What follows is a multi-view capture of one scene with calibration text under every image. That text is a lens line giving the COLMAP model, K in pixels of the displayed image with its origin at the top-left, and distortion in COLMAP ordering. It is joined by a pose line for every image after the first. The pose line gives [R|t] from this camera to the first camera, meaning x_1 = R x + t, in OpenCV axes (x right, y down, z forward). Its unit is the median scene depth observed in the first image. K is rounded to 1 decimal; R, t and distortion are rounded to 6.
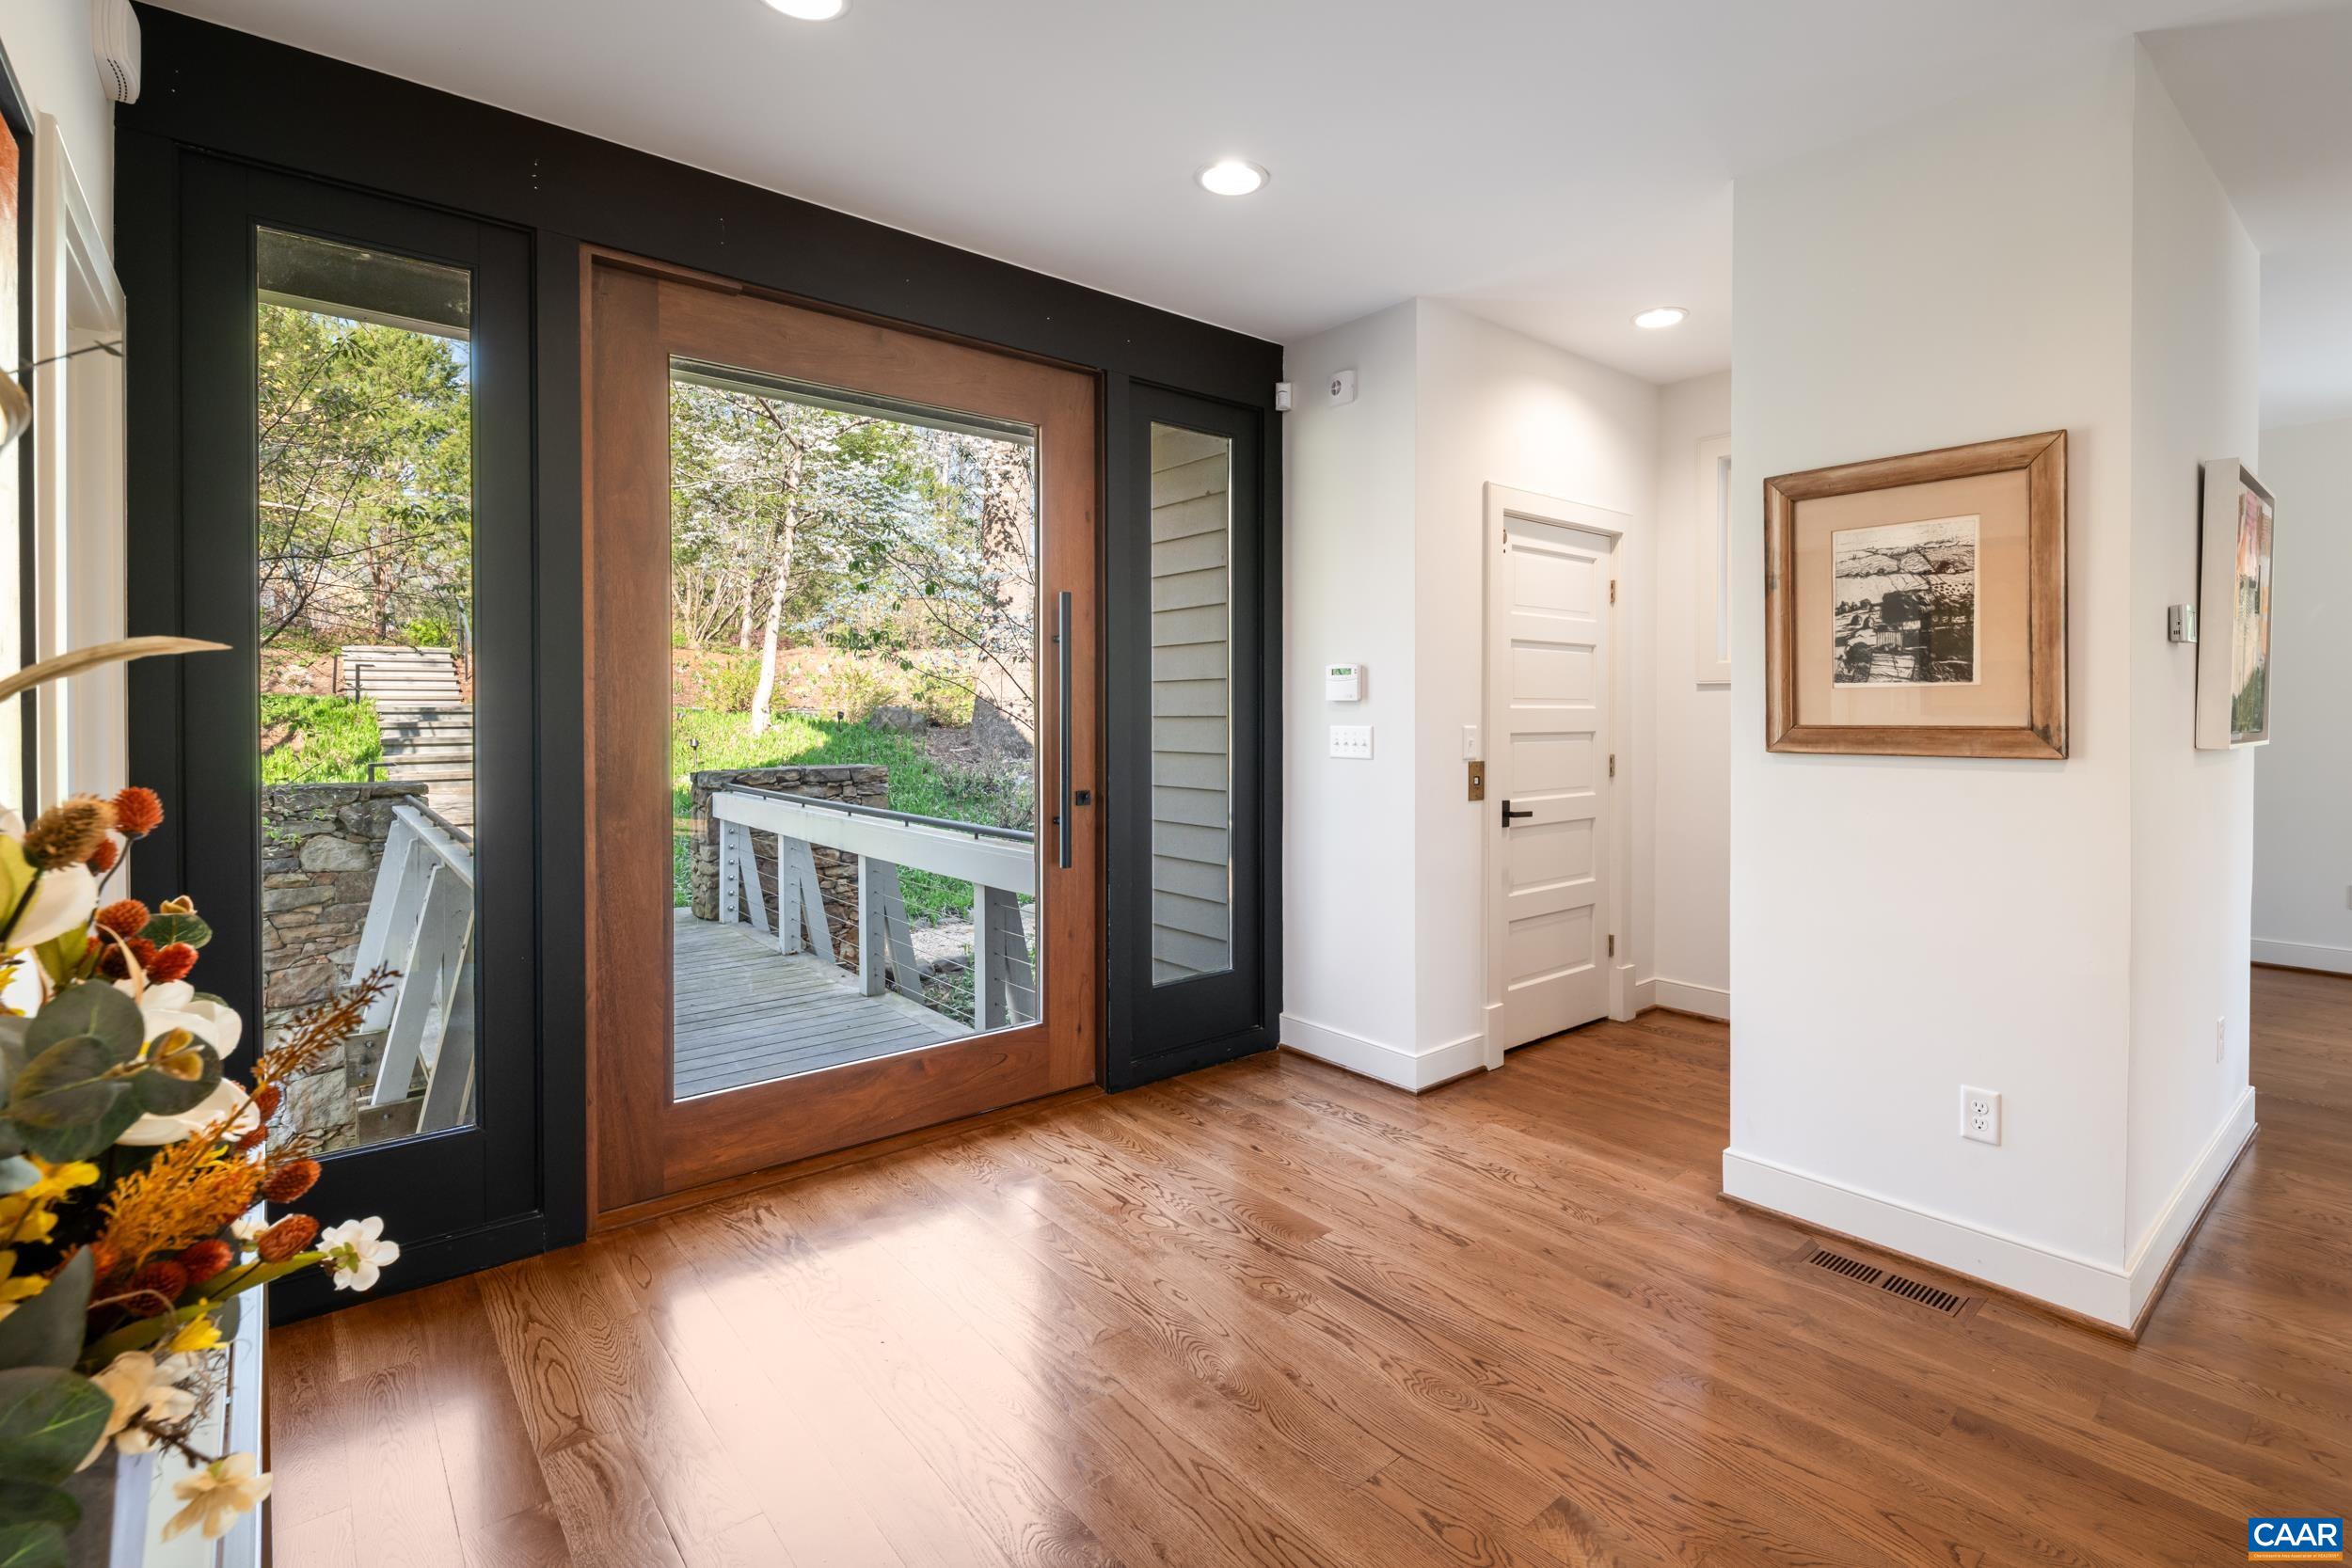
lens RADIAL K [[1065.4, 0, 1197.6], [0, 1065.4, 724.6], [0, 0, 1]] dist [0.002047, -0.001339]
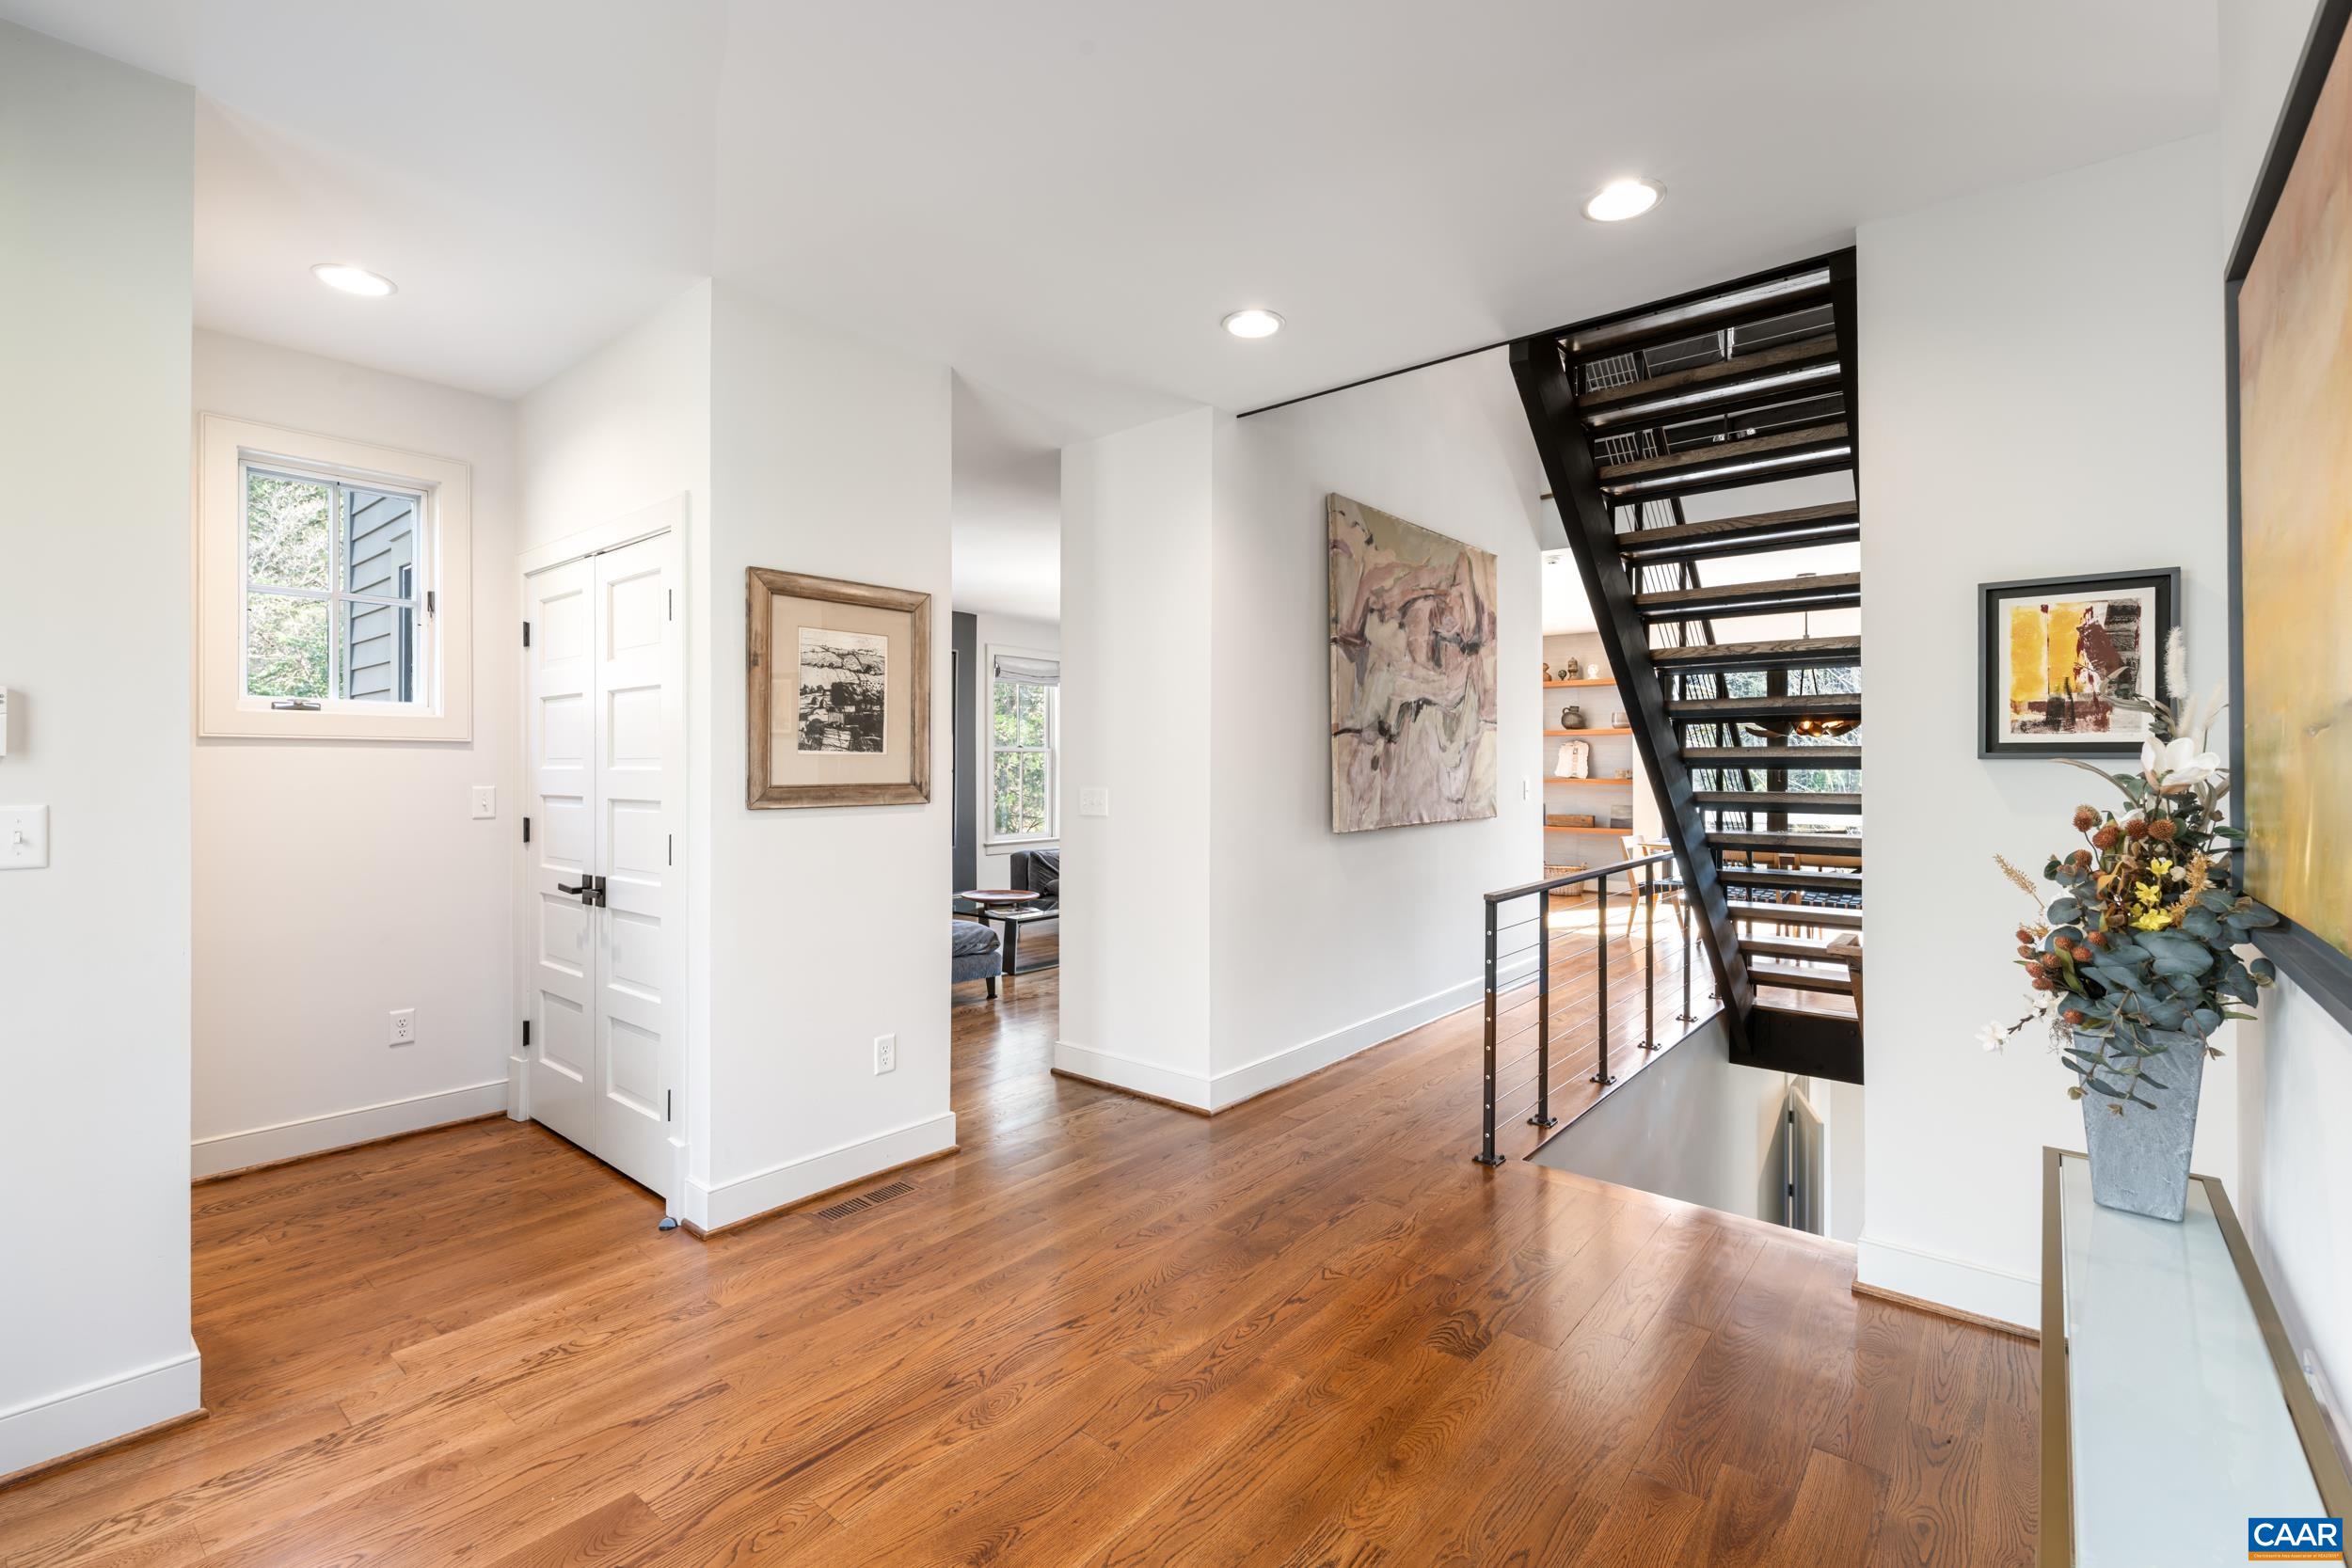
lens RADIAL K [[1065.4, 0, 1192.5], [0, 1065.4, 763.6], [0, 0, 1]] dist [0.002047, -0.001339]
pose [[-0.192956, 0.002488, 0.981204, -0.711478], [0.011892, 0.999929, -0.000197, -0.018611], [-0.981135, 0.011631, -0.192972, 0.819107]]
